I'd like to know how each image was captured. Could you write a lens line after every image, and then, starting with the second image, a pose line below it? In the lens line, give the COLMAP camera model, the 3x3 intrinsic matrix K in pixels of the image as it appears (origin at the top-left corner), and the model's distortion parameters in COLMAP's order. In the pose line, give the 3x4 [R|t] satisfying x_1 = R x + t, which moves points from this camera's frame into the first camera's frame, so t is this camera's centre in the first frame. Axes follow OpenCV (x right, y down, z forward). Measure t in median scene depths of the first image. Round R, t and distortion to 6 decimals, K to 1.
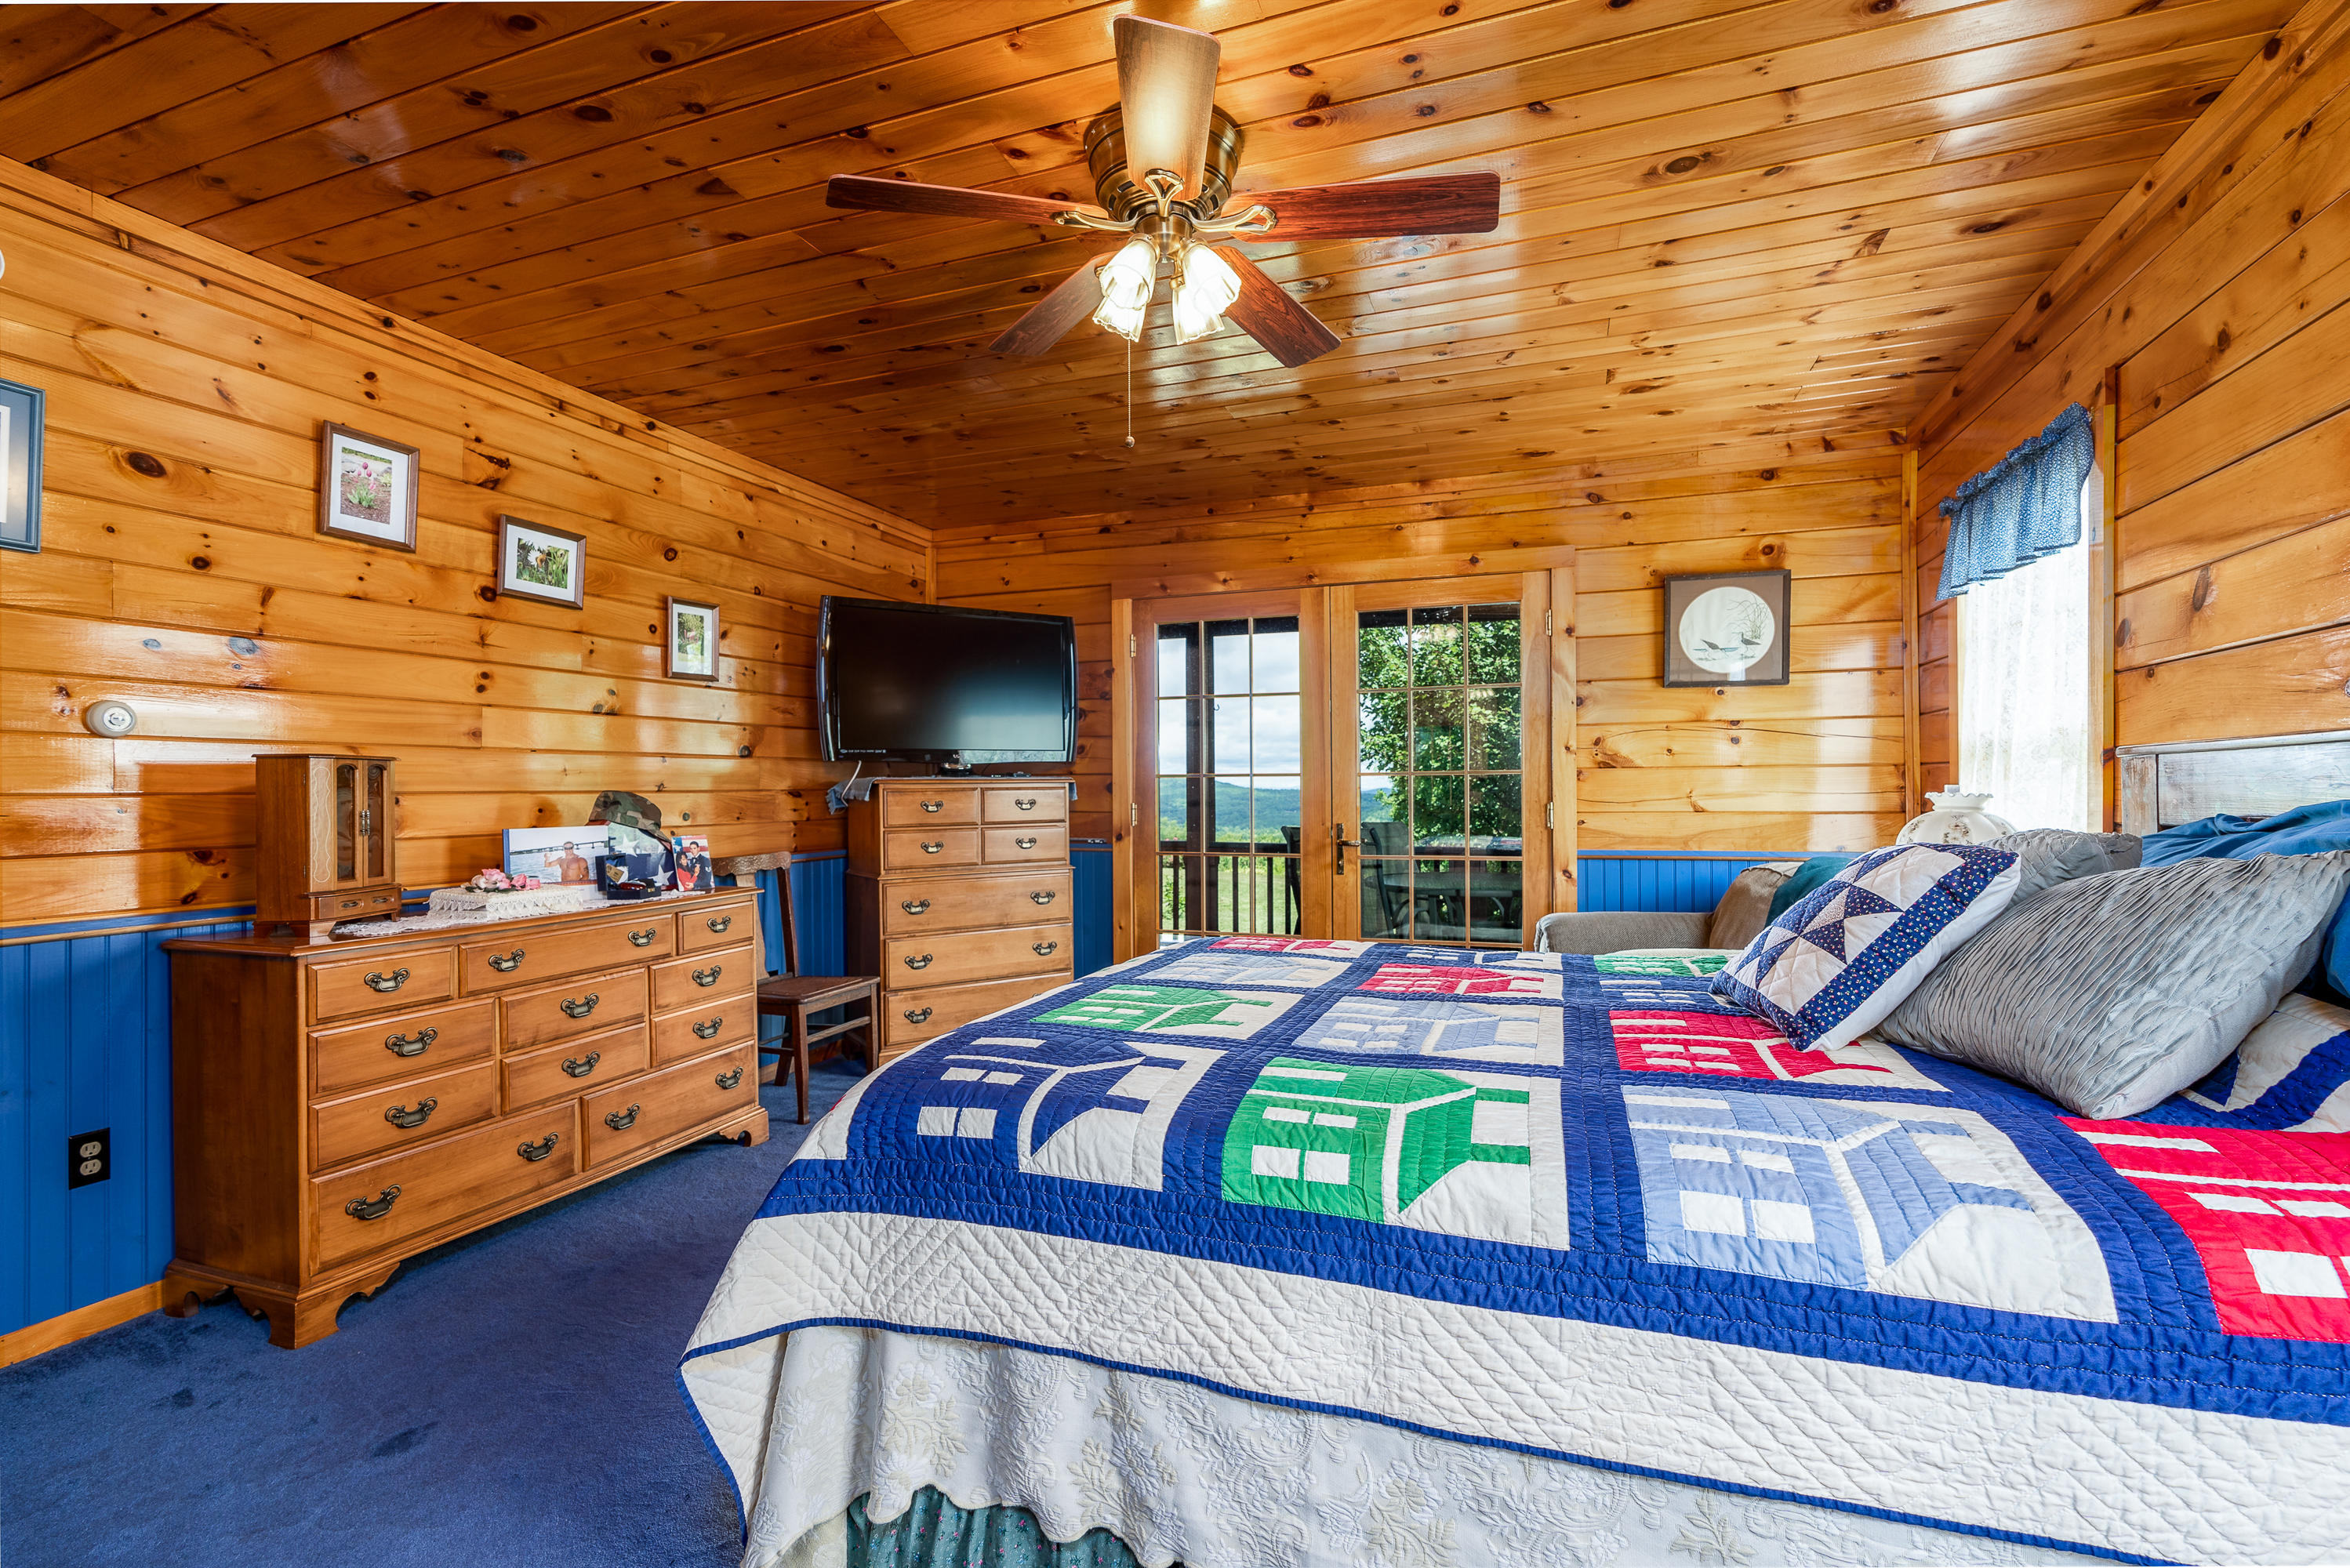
lens RADIAL K [[1086.4, 0, 1167.3], [0, 1086.4, 786.4], [0, 0, 1]] dist [-0.001618, -0.000293]
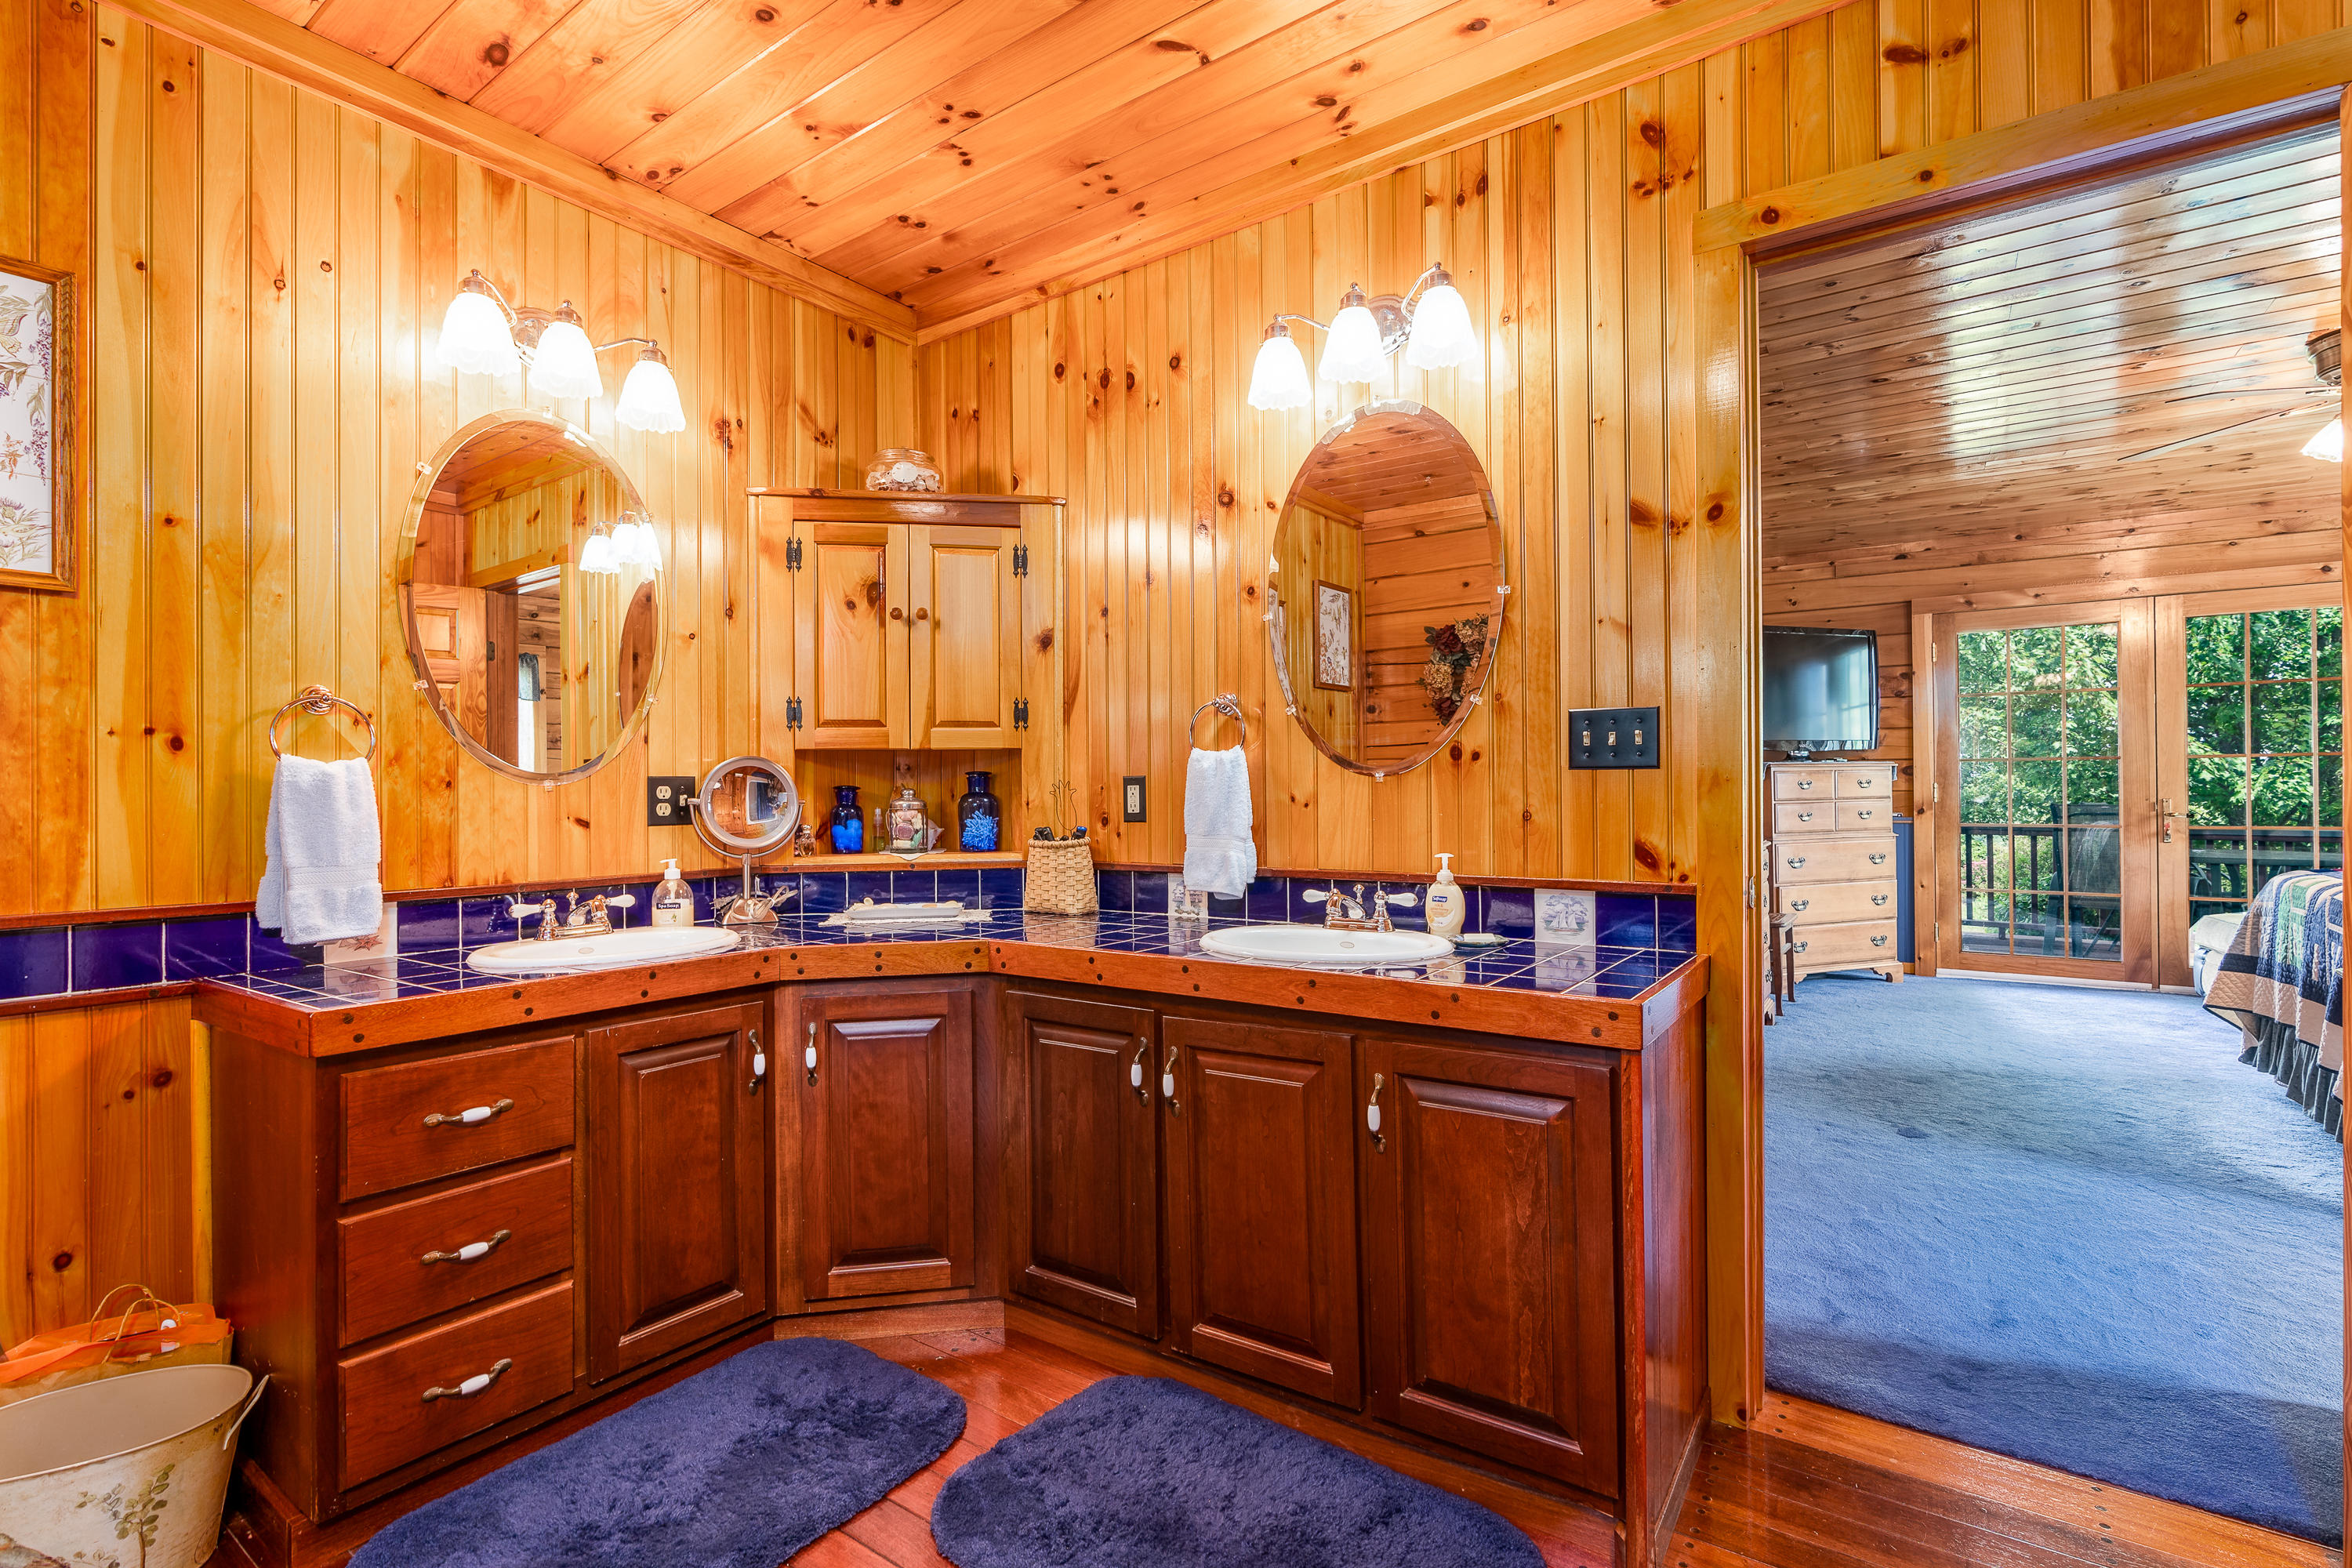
lens RADIAL K [[1087.4, 0, 1178.4], [0, 1087.4, 786.7], [0, 0, 1]] dist [-0.001618, -0.000293]
pose [[0.966580, -0.003169, -0.256345, -0.562411], [0.003399, 0.999994, 0.000455, 0.016702], [0.256342, -0.001311, 0.966585, -0.396964]]
